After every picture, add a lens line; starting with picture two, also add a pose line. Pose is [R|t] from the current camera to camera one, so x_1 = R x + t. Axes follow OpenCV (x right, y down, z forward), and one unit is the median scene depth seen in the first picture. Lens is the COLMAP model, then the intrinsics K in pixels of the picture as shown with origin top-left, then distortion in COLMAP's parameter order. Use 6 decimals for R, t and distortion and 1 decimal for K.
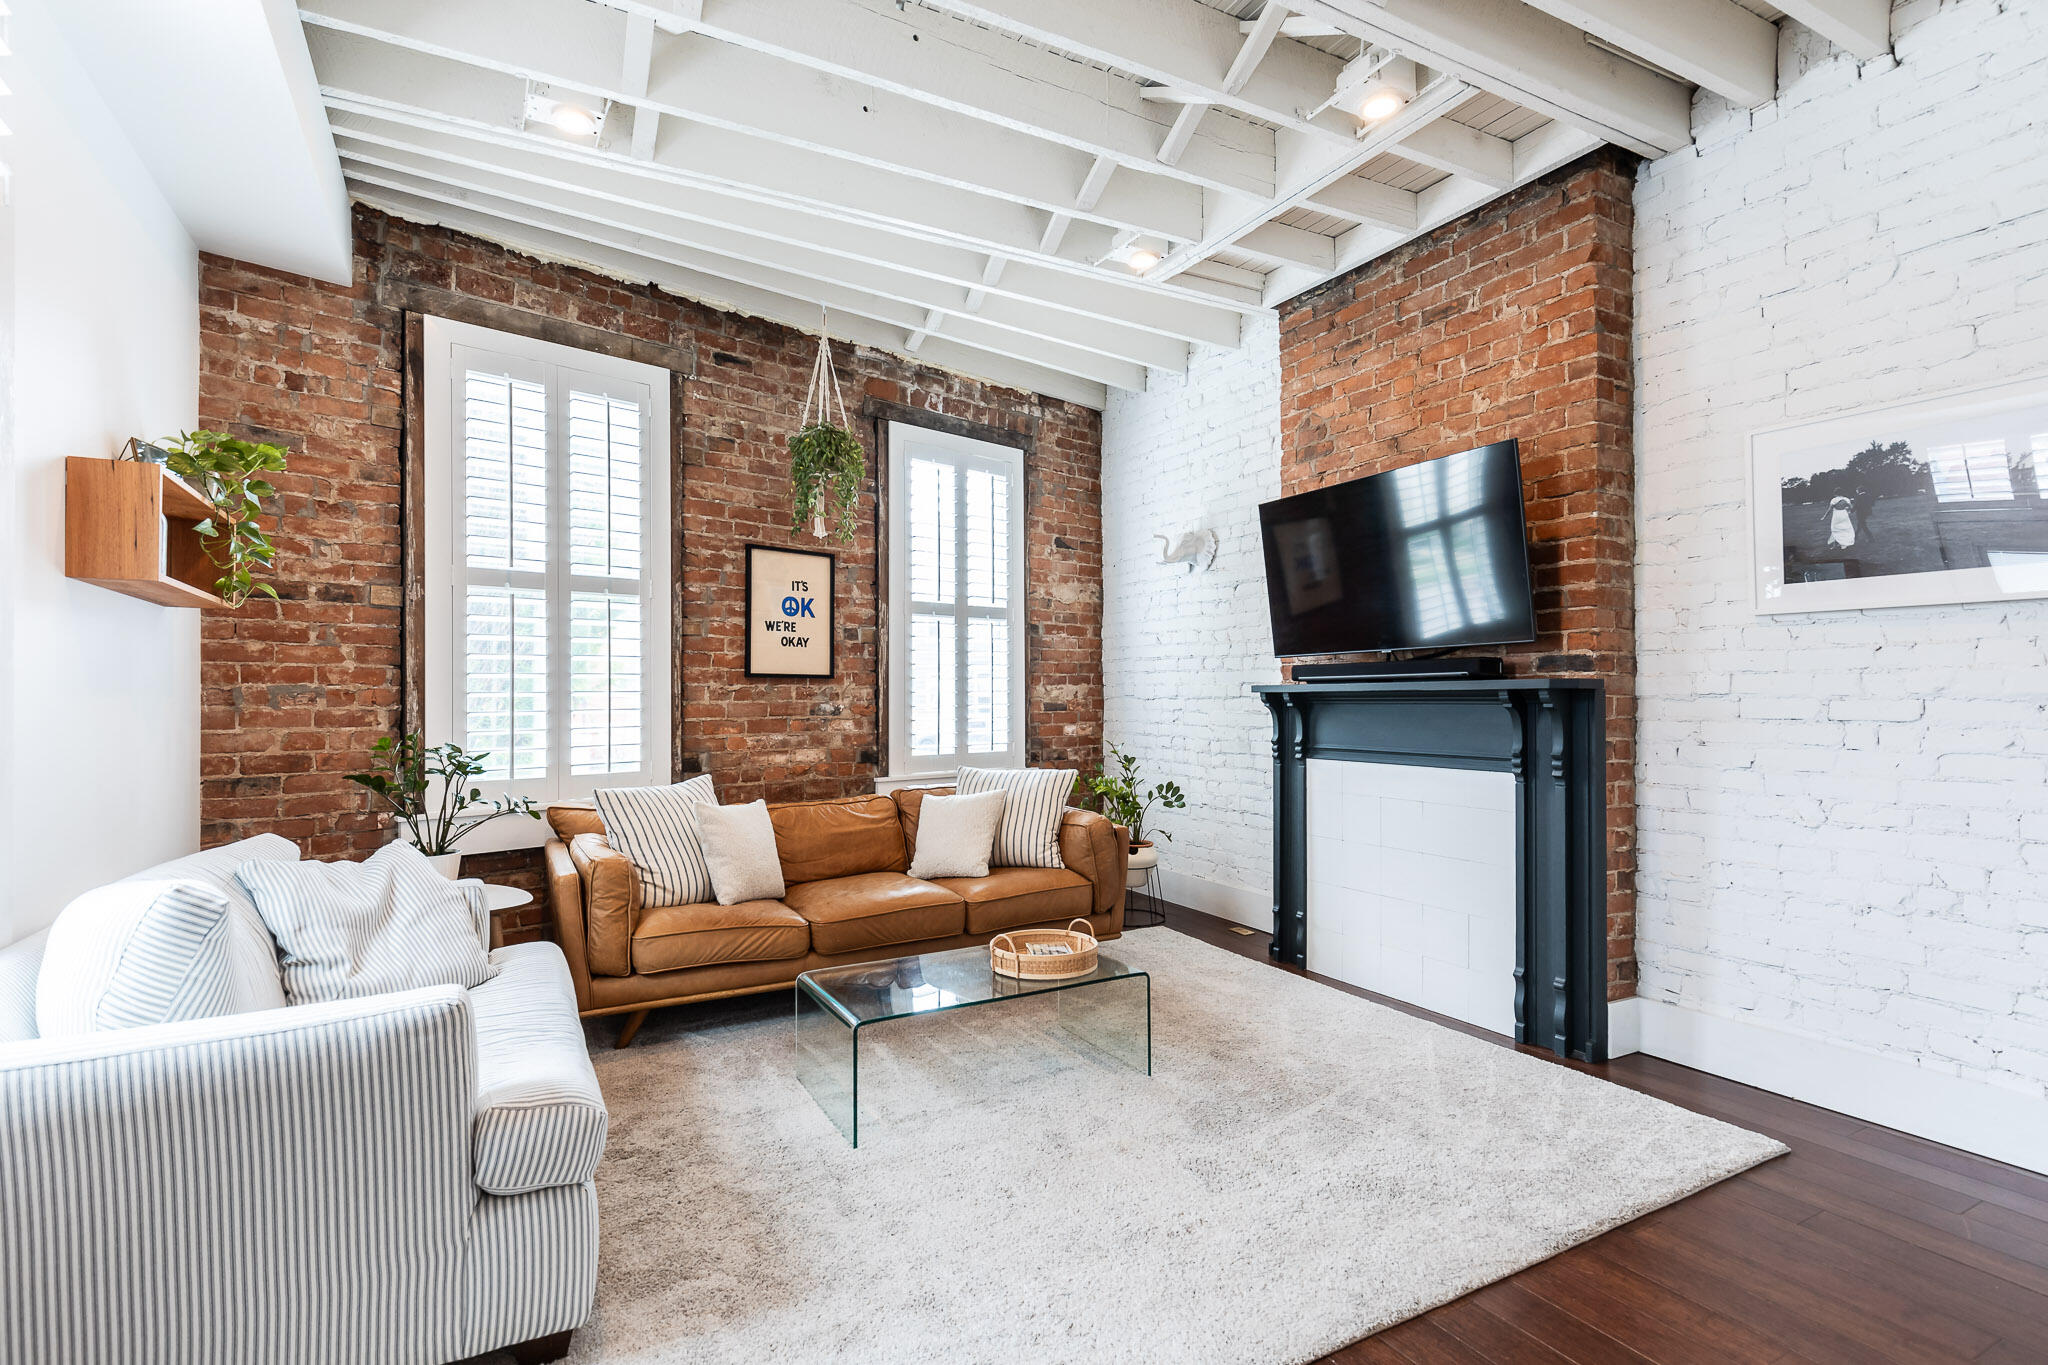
lens RADIAL K [[1008.1, 0, 1024.0], [0, 1008.1, 682.5], [0, 0, 1]] dist [0.001485, -0.000724]
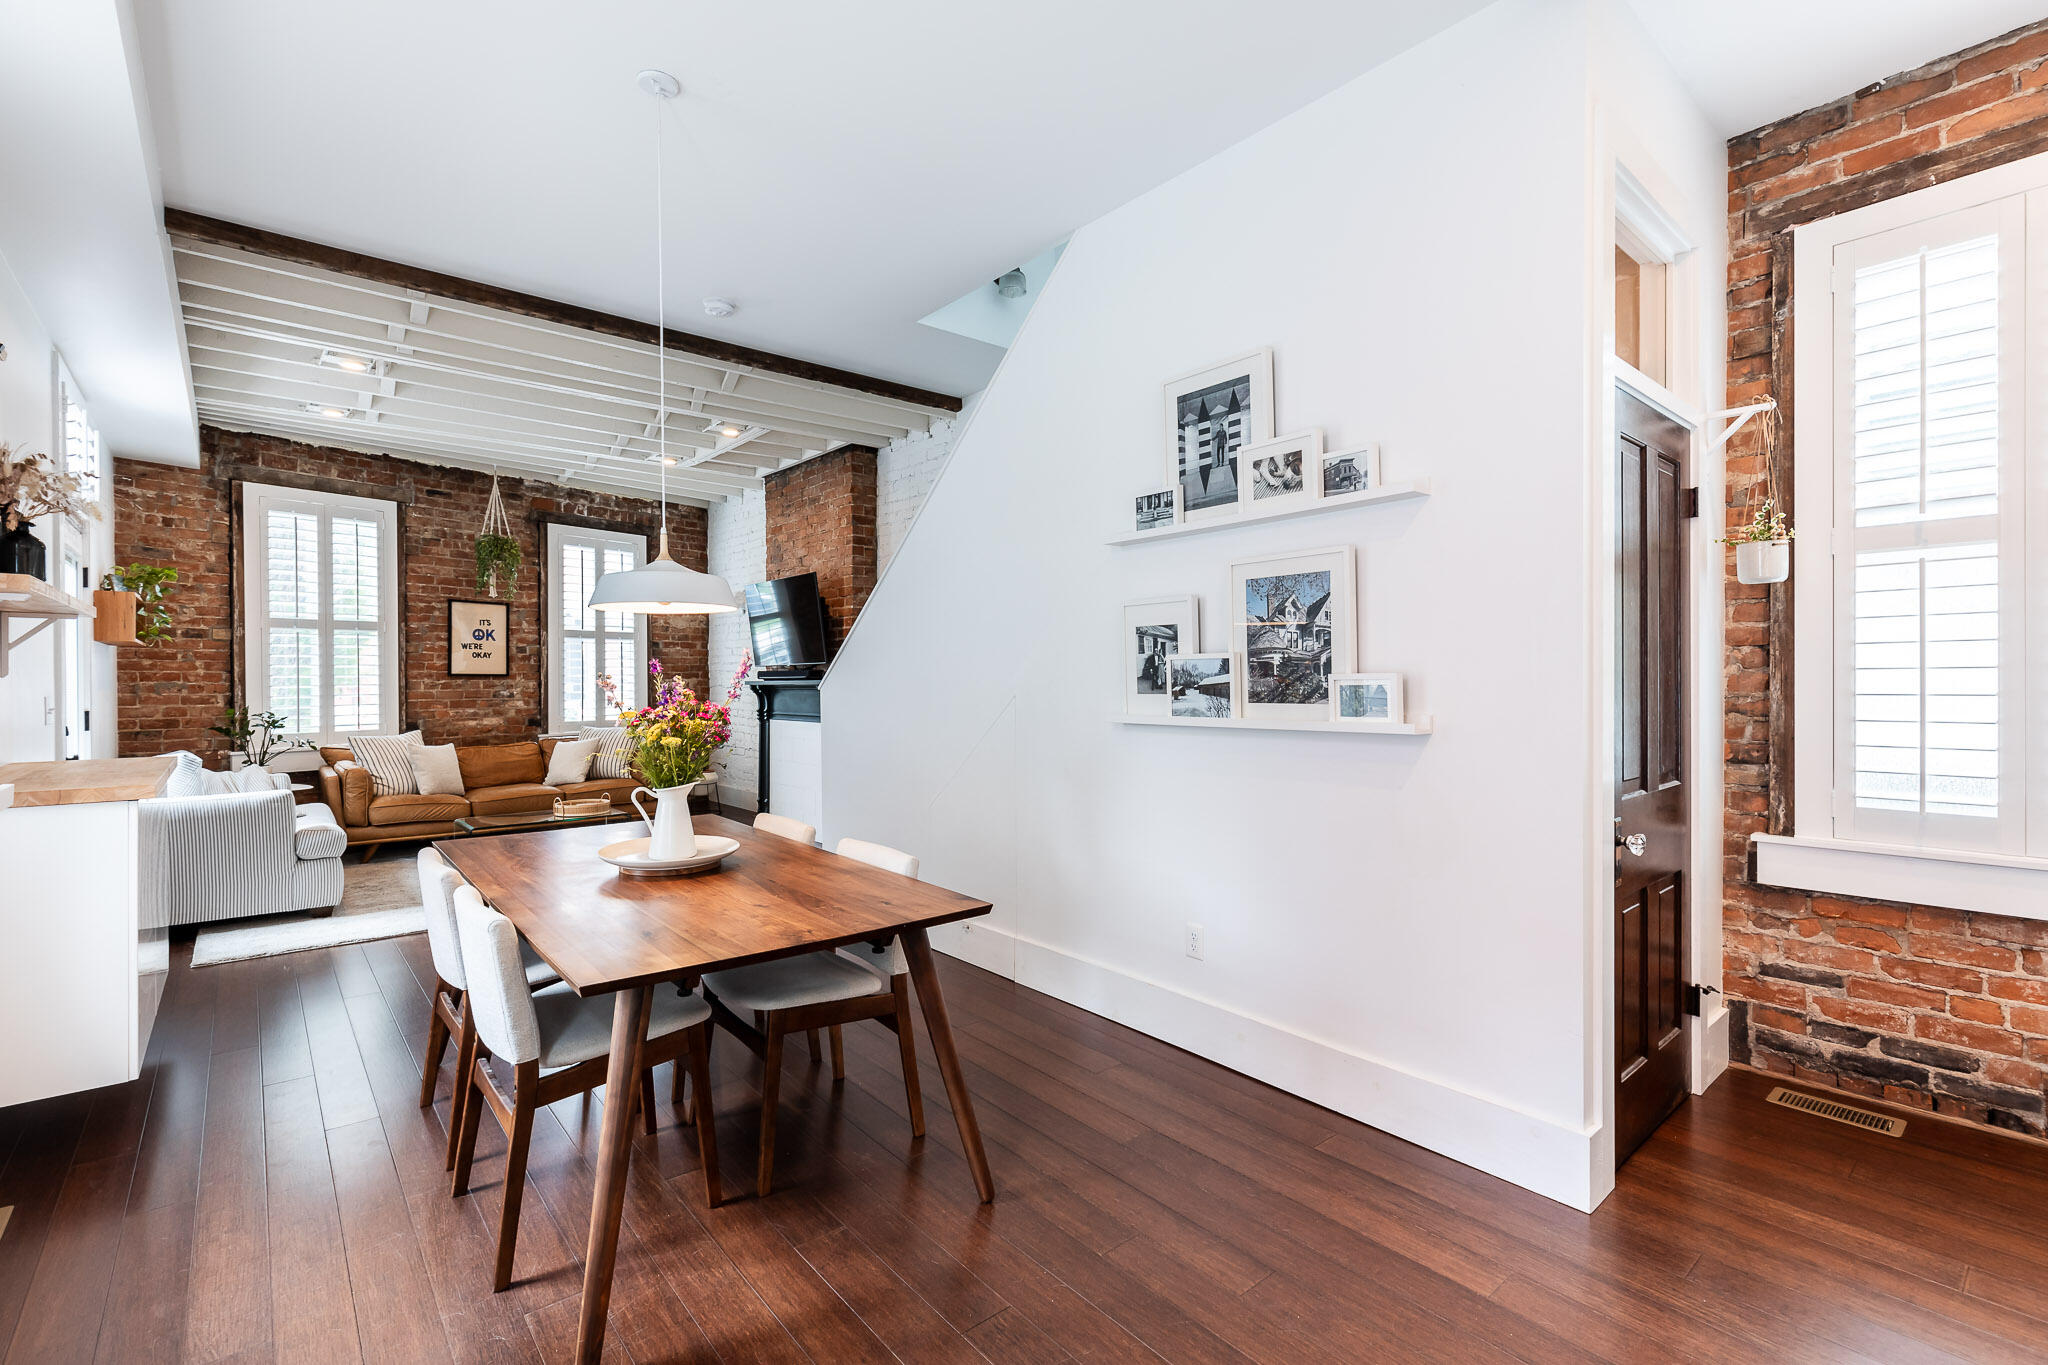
lens RADIAL K [[928.9, 0, 1024.0], [0, 928.9, 682.5], [0, 0, 1]] dist [-0.003168, -0.000378]
pose [[0.977772, 0.000841, 0.209671, 0.403673], [-0.004323, 0.999860, 0.016149, -0.027104], [-0.209628, -0.016696, 0.977639, -0.868375]]
